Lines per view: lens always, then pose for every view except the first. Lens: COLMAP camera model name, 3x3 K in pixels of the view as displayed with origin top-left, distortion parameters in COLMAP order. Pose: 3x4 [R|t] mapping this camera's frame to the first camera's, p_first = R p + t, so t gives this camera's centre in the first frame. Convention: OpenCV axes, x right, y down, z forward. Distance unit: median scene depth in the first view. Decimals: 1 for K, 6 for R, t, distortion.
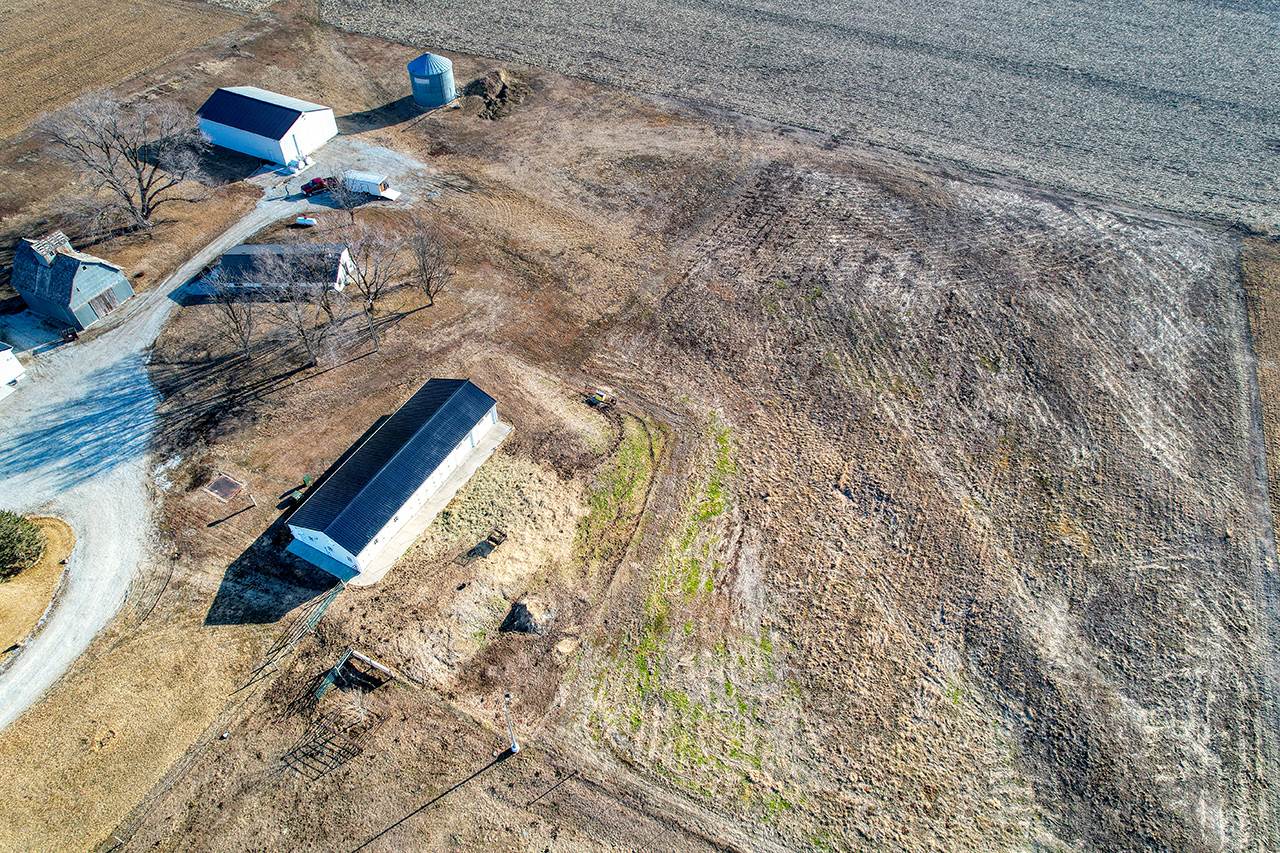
lens RADIAL K [[822.9, 0, 640.0], [0, 822.9, 426.5], [0, 0, 1]] dist [-0.080820, 0.069972]
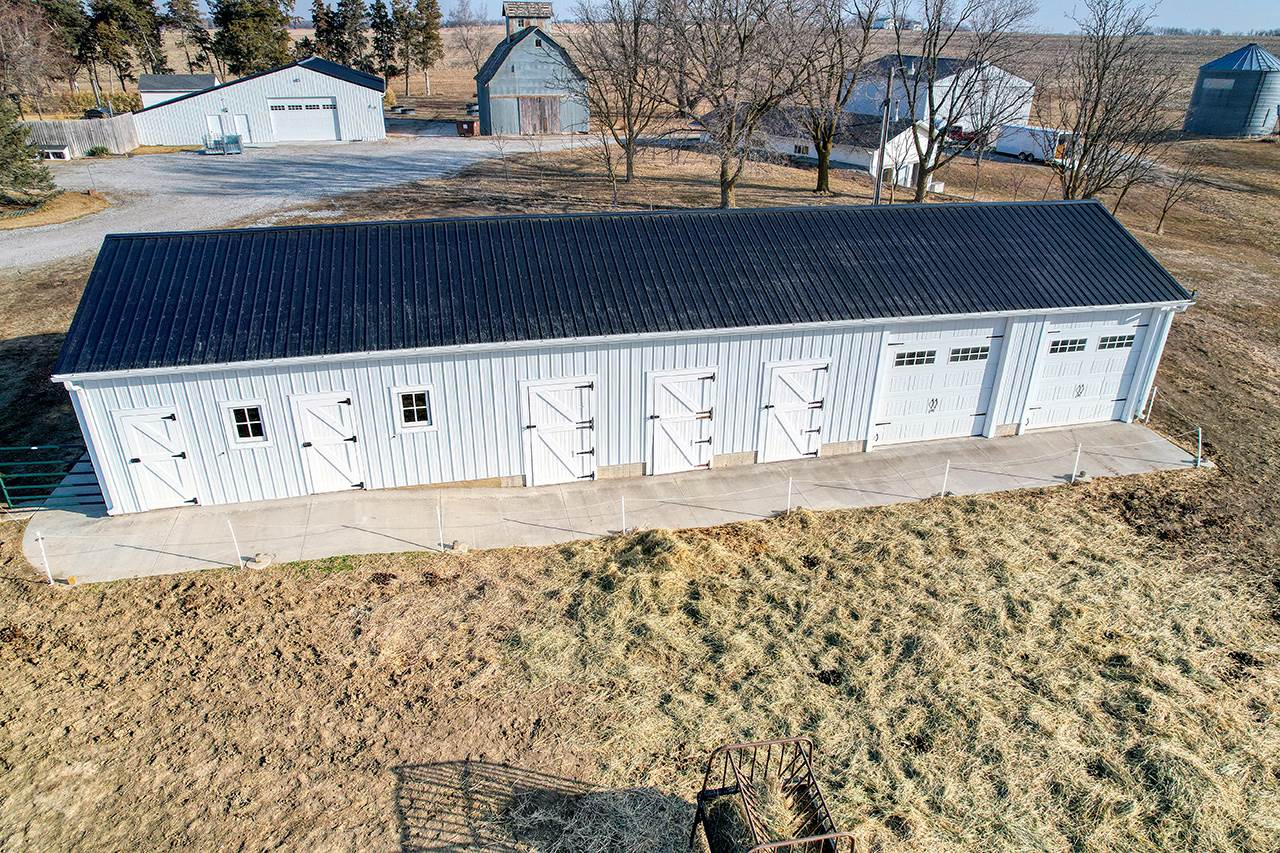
lens RADIAL K [[822.9, 0, 640.0], [0, 822.9, 426.5], [0, 0, 1]] dist [-0.080820, 0.069972]
pose [[0.653684, 0.330548, -0.680760, -0.117685], [-0.557764, 0.818415, -0.138193, 0.103733], [0.511465, 0.470038, 0.719353, 0.807174]]
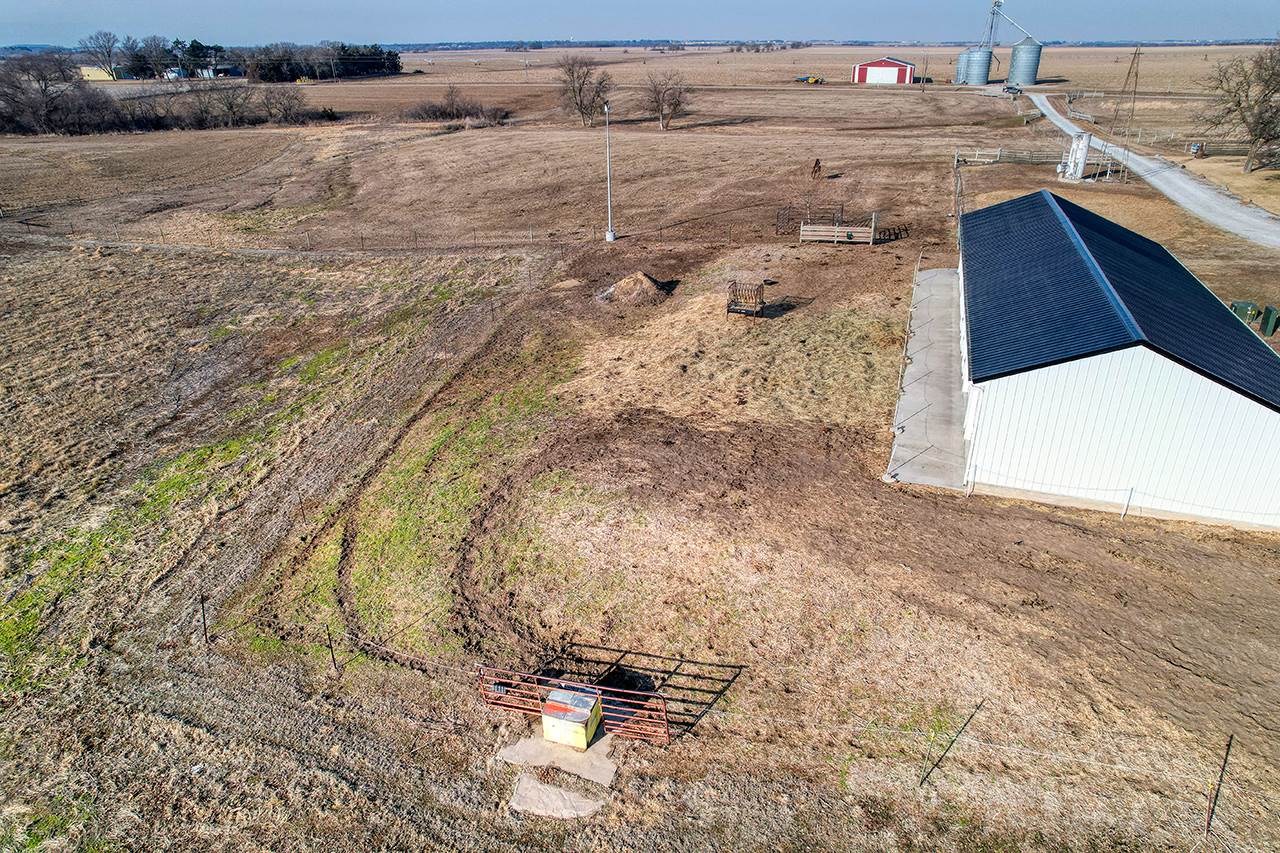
lens RADIAL K [[822.9, 0, 640.0], [0, 822.9, 426.5], [0, 0, 1]] dist [-0.080820, 0.069972]
pose [[-0.988771, 0.056930, -0.138169, -0.045441], [-0.114602, 0.304514, 0.945588, -0.242870], [0.095907, 0.950805, -0.294571, 1.087915]]
